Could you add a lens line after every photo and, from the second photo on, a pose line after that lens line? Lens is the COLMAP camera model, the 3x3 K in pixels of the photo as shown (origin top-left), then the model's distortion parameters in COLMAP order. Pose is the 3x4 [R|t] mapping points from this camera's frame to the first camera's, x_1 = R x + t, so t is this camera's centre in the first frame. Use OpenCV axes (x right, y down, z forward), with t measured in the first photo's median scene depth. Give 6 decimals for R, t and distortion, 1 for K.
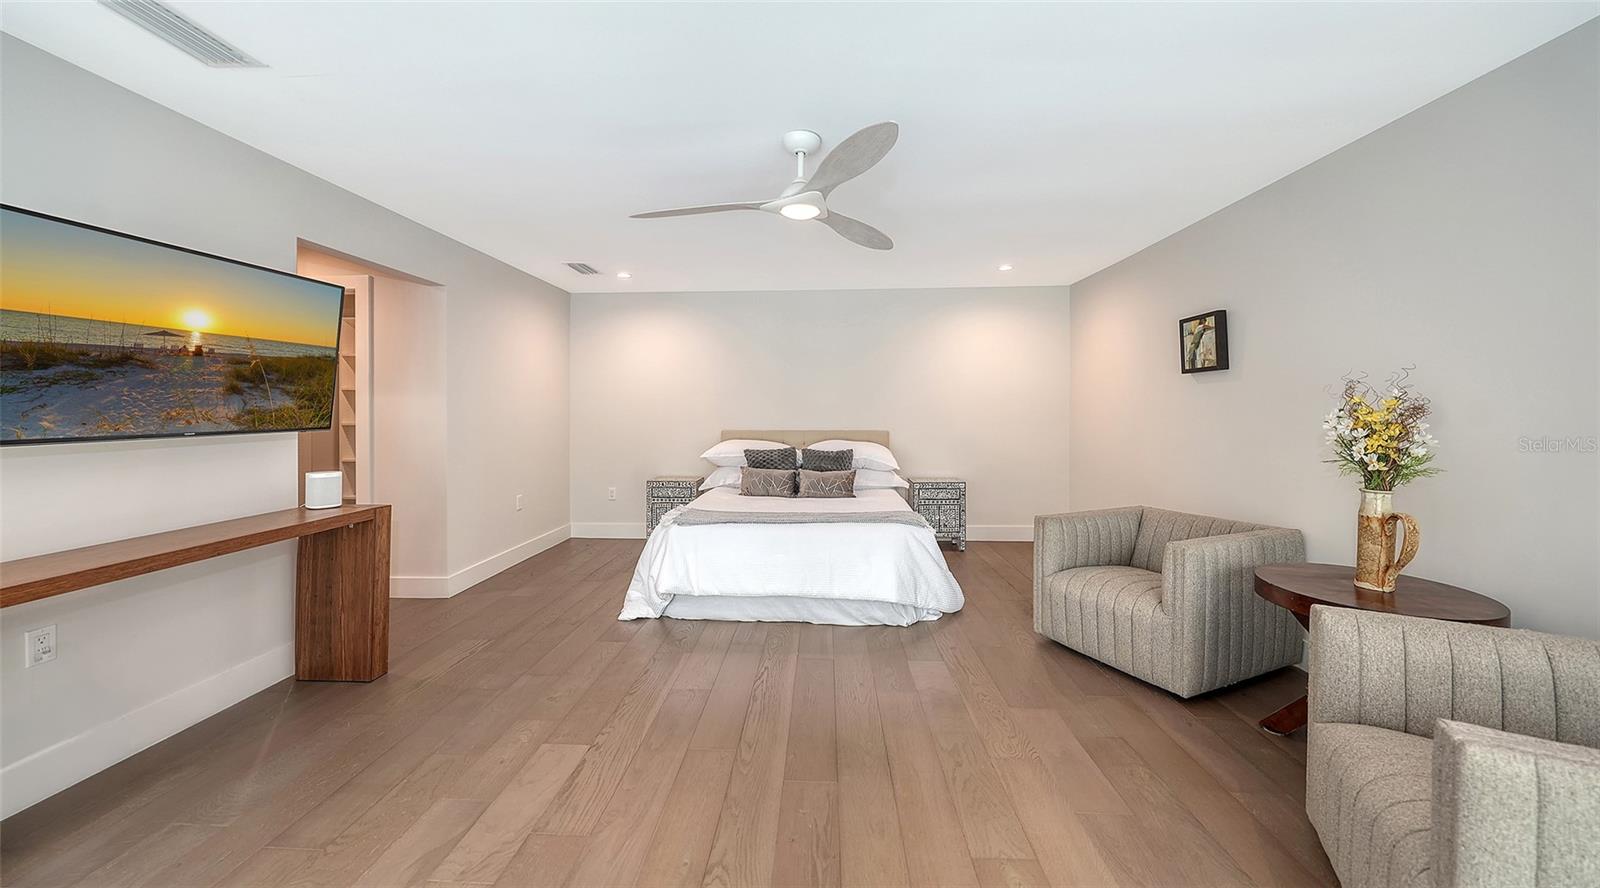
lens RADIAL K [[560.2, 0, 804.5], [0, 560.2, 414.9], [0, 0, 1]] dist [-0.002576, -0.000509]
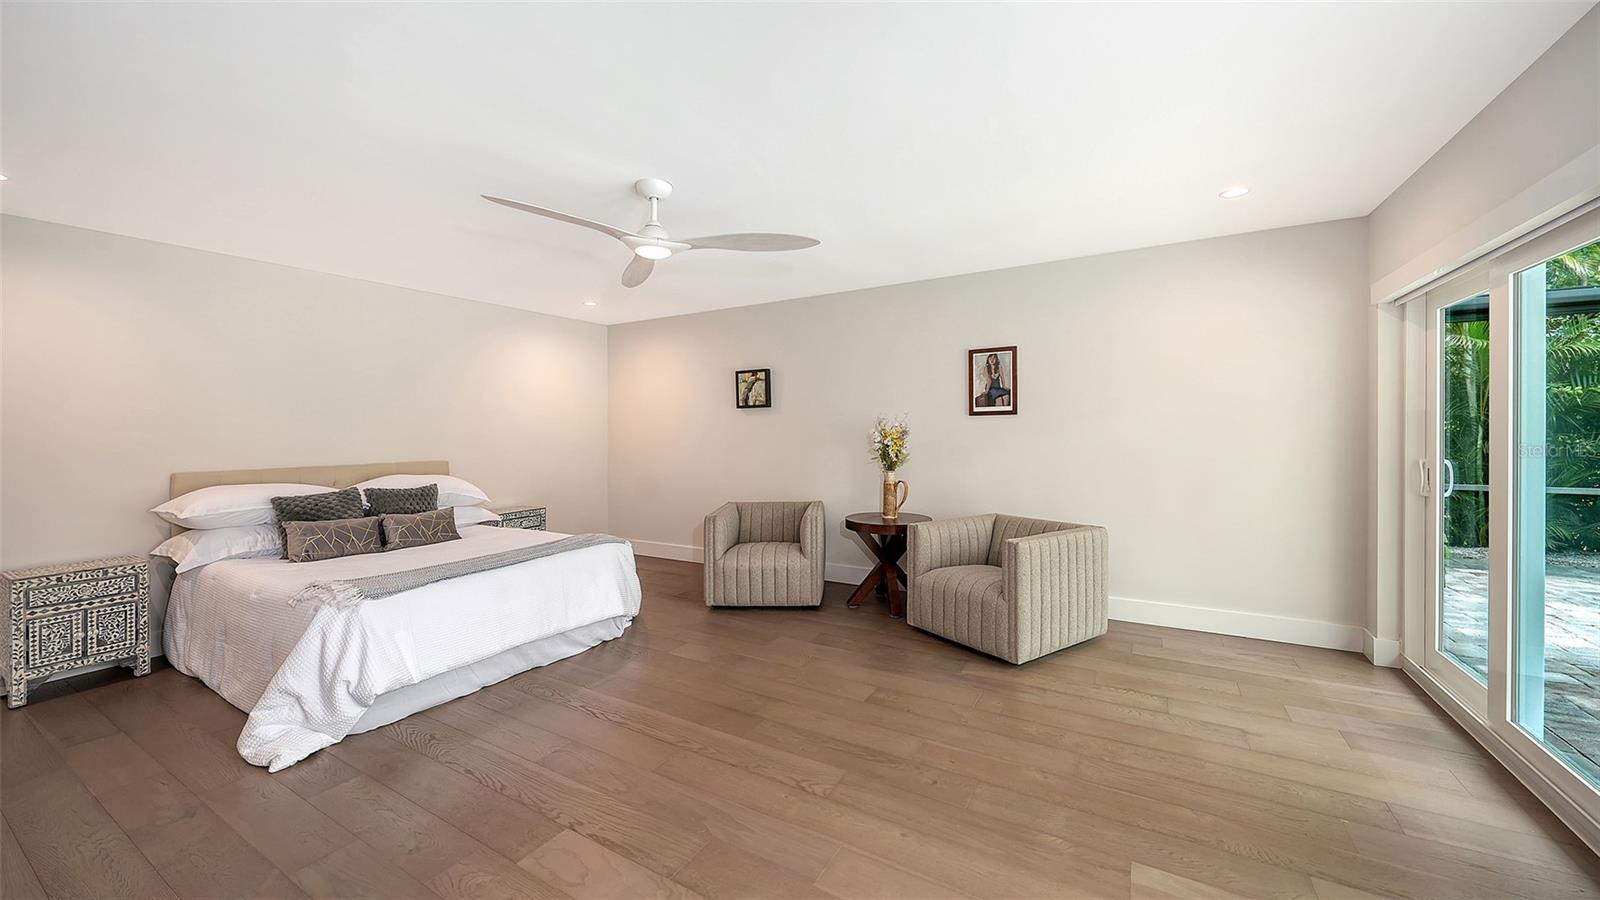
lens RADIAL K [[583.8, 0, 803.2], [0, 583.8, 435.7], [0, 0, 1]] dist [-0.007463, 0.000422]
pose [[0.462283, -0.011147, 0.886662, -0.625994], [0.016838, 0.999851, 0.003792, -0.006320], [-0.886573, 0.013177, 0.462402, 0.161042]]
